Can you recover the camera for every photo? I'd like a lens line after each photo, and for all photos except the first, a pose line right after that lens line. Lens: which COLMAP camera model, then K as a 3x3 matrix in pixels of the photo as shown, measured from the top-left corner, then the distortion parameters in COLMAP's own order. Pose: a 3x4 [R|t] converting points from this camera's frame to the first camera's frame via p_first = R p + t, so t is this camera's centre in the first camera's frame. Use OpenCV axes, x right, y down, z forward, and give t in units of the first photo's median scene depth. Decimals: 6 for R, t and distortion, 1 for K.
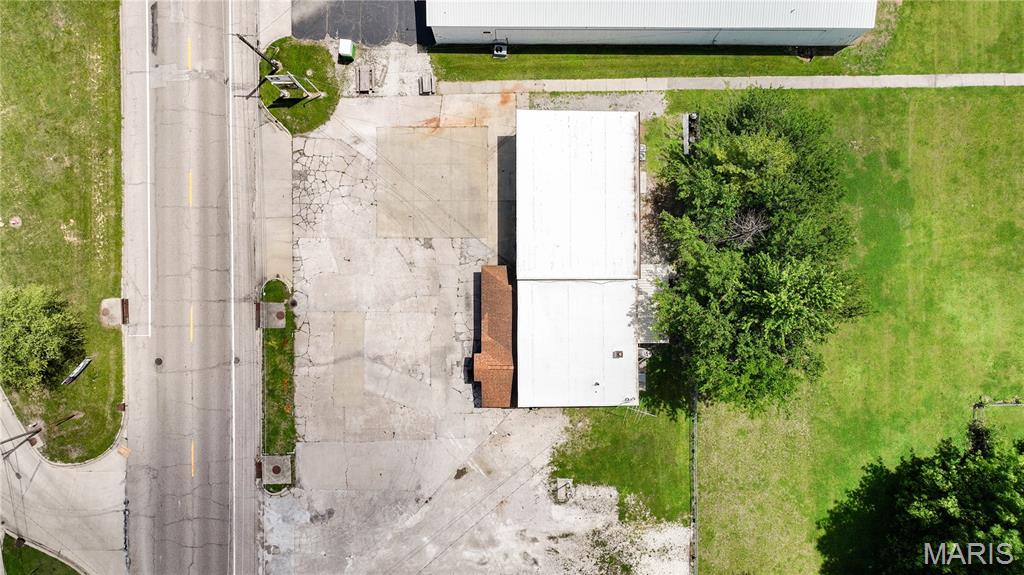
lens RADIAL K [[718.2, 0, 516.3], [0, 718.2, 289.2], [0, 0, 1]] dist [0.009292, 0.004544]
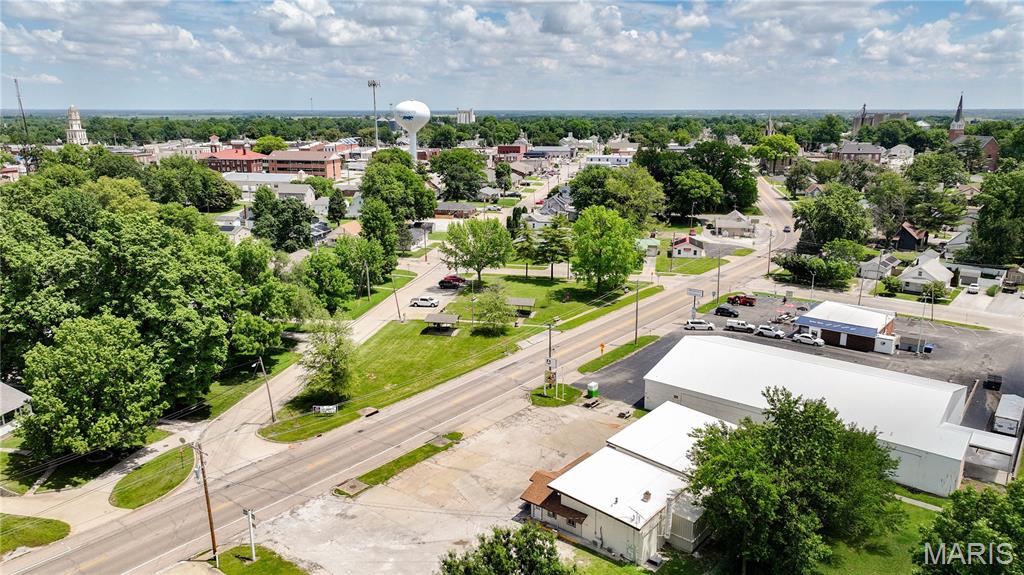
lens RADIAL K [[718.2, 0, 516.3], [0, 718.2, 289.2], [0, 0, 1]] dist [0.009292, 0.004544]
pose [[0.775819, 0.155550, -0.611481, 0.568086], [-0.630909, 0.203027, -0.748821, 0.914076], [0.007669, 0.966739, 0.255650, 0.368285]]
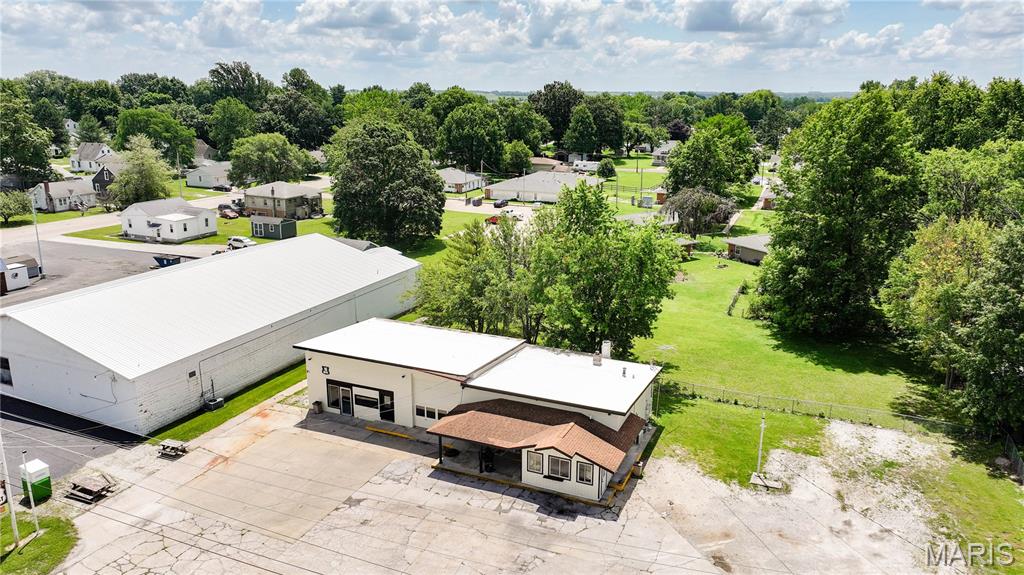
lens RADIAL K [[724.8, 0, 516.3], [0, 724.8, 288.0], [0, 0, 1]] dist [0.008344, 0.003458]
pose [[0.401957, -0.237344, 0.884363, -0.598908], [0.915440, 0.125259, -0.382465, 0.298957], [-0.019999, 0.963316, 0.267623, 0.634424]]
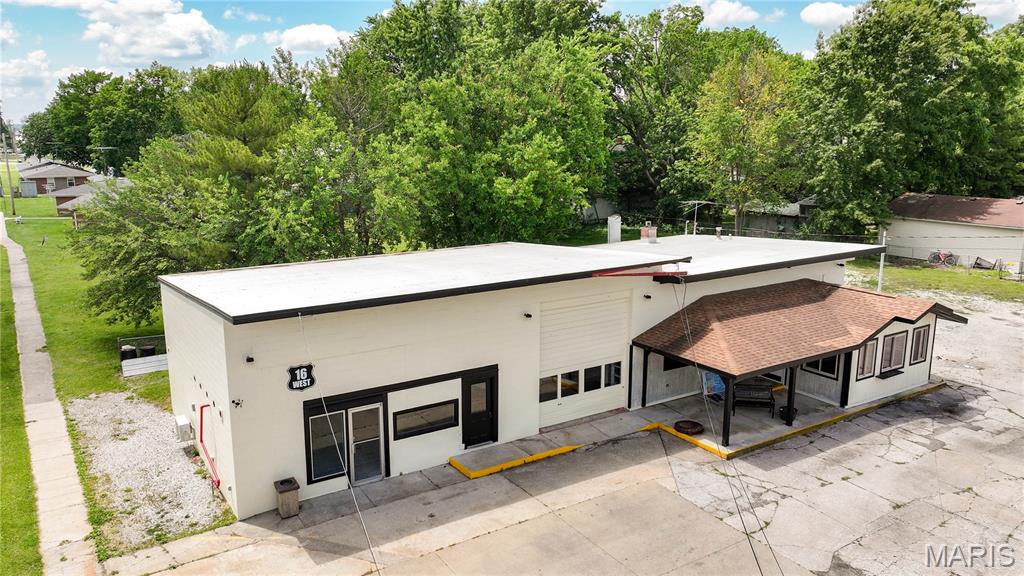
lens RADIAL K [[763.9, 0, 486.8], [0, 763.9, 287.5], [0, 0, 1]] dist [0.004944, 0.004523]
pose [[-0.523009, -0.175828, 0.833994, -0.257261], [0.852278, -0.097308, 0.513959, -0.288404], [-0.009215, 0.979600, 0.200747, 0.855051]]
